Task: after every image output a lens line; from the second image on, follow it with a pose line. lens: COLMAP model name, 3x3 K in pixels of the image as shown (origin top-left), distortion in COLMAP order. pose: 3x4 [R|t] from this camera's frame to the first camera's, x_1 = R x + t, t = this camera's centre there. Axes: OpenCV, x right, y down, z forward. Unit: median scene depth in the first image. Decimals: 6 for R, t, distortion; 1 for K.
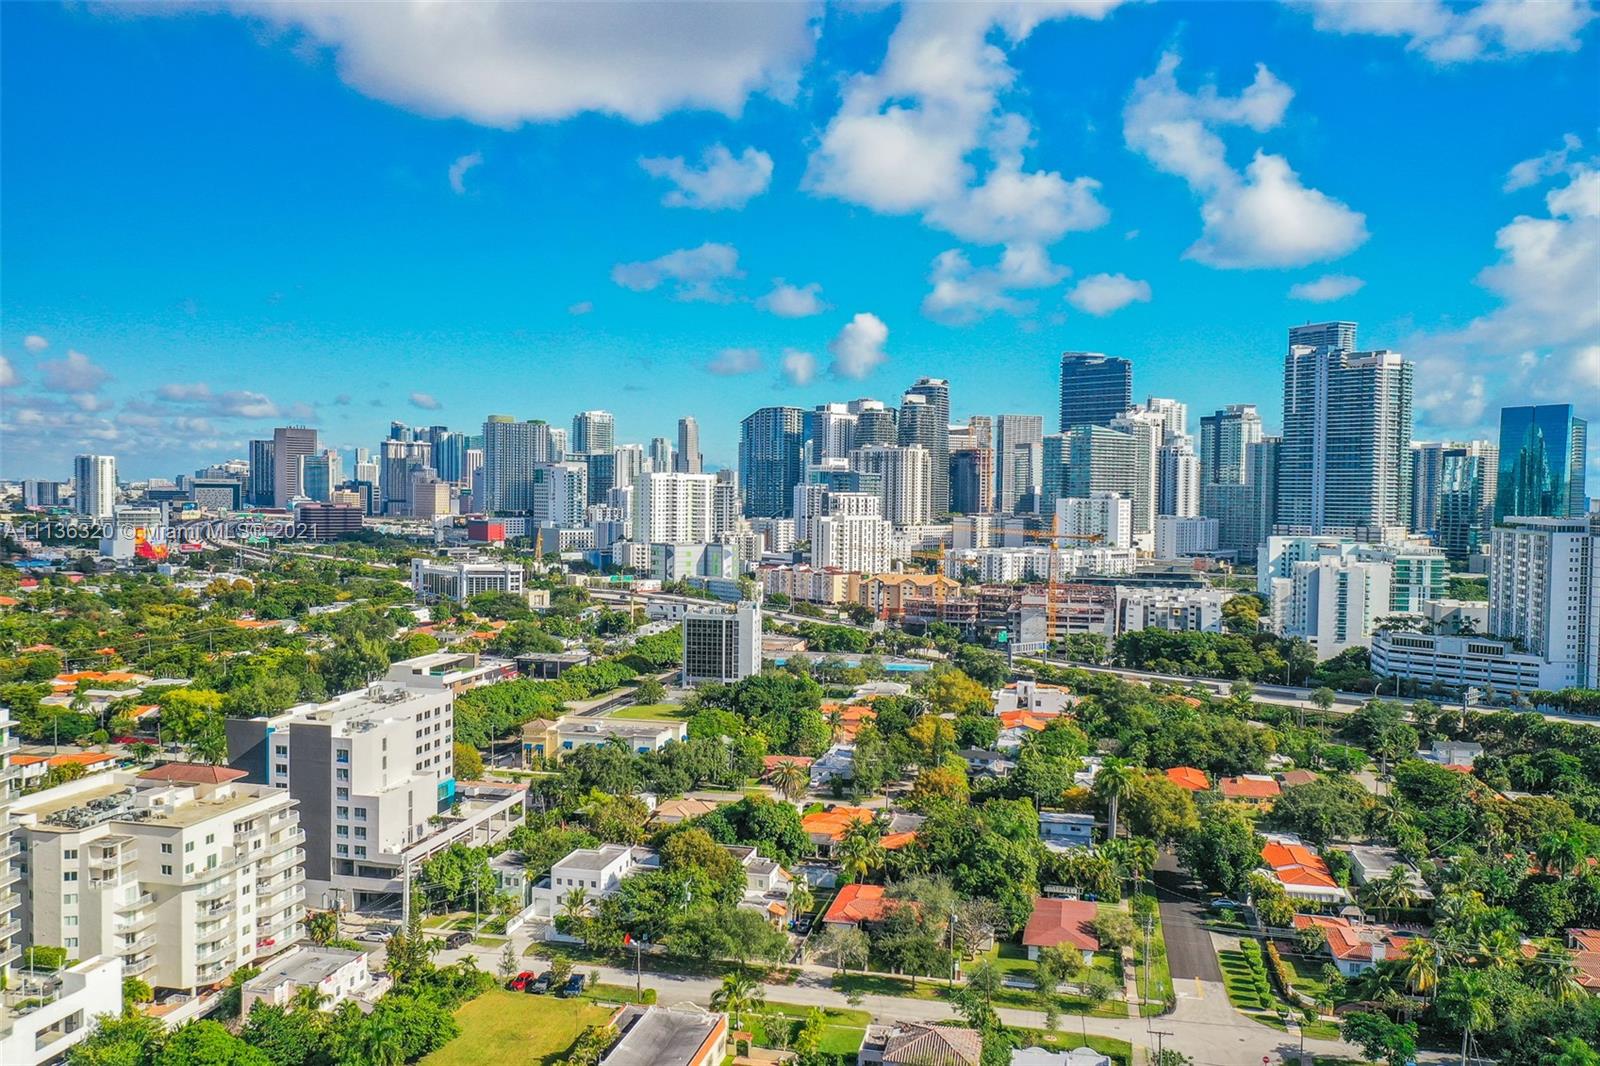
lens RADIAL K [[1259.5, 0, 799.6], [0, 1259.5, 542.9], [0, 0, 1]] dist [0.000870, 0.002901]
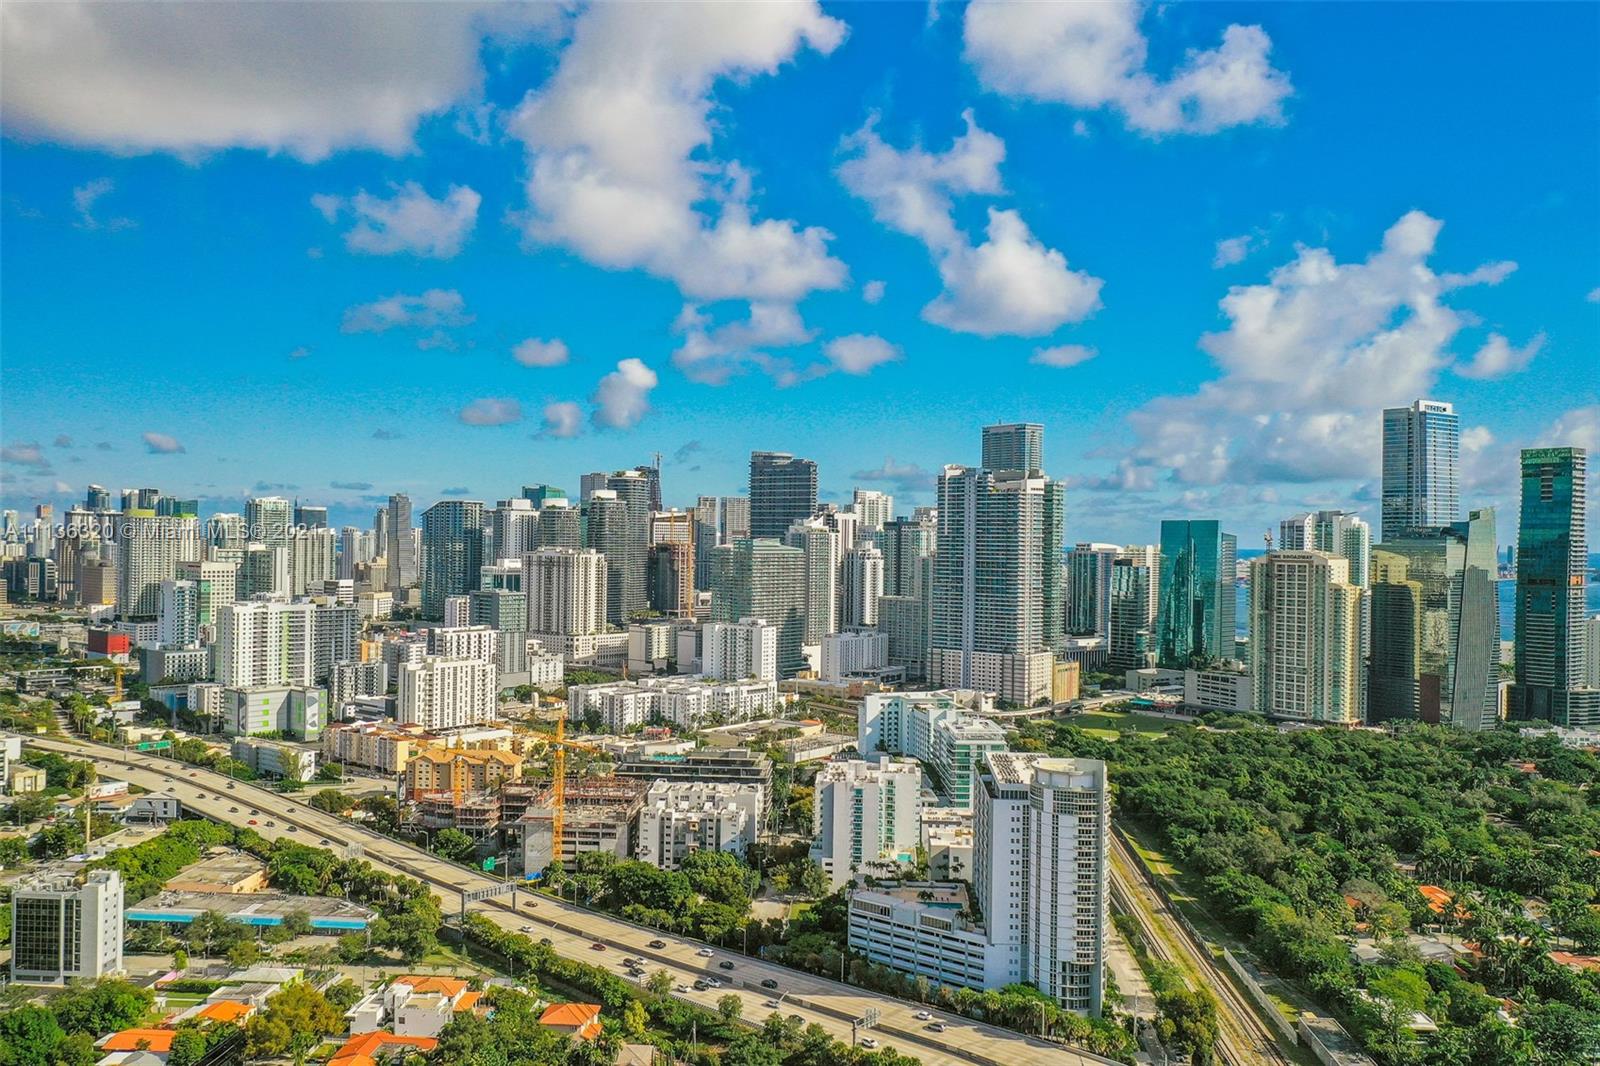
lens RADIAL K [[1259.5, 0, 799.6], [0, 1259.5, 542.9], [0, 0, 1]] dist [0.000870, 0.002901]
pose [[0.987534, 0.002947, 0.157377, 0.297403], [0.002674, 0.999367, -0.035487, -0.146550], [-0.157382, 0.035466, 0.986901, 0.124639]]
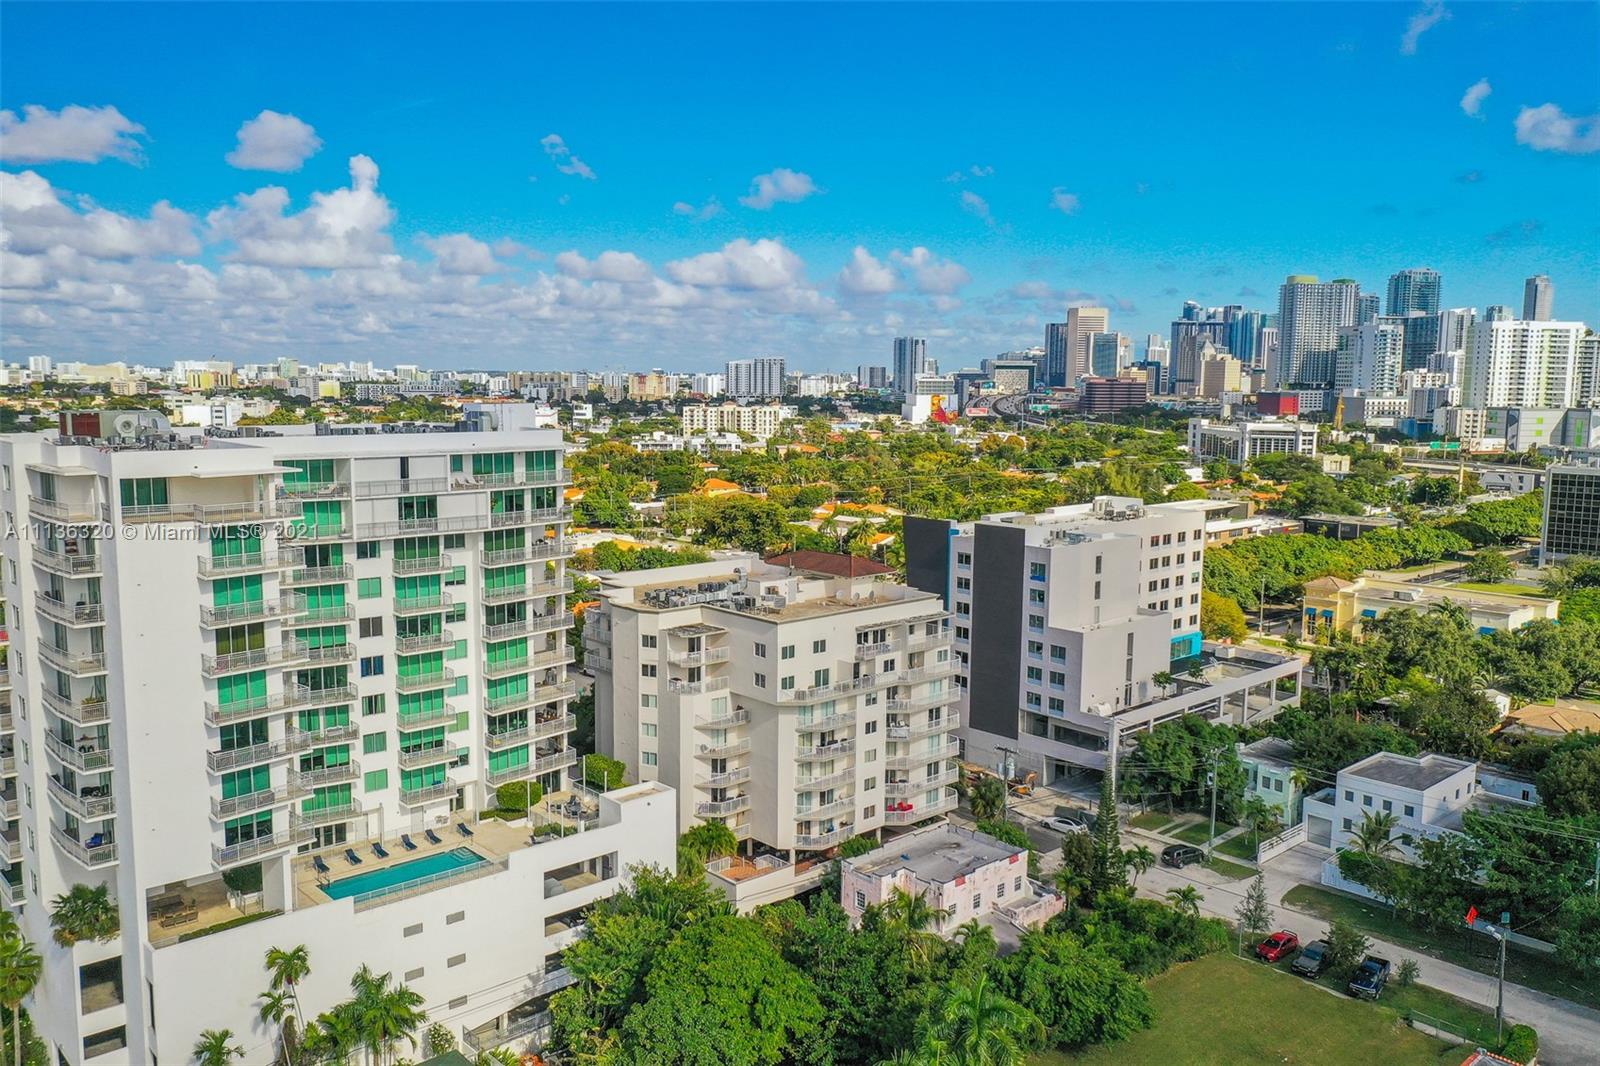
lens RADIAL K [[1259.5, 0, 799.6], [0, 1259.5, 542.9], [0, 0, 1]] dist [0.000870, 0.002901]
pose [[0.821322, 0.066209, -0.566609, -0.034170], [-0.017829, 0.995736, 0.090509, 0.045389], [0.570186, -0.064235, 0.819001, 0.168326]]
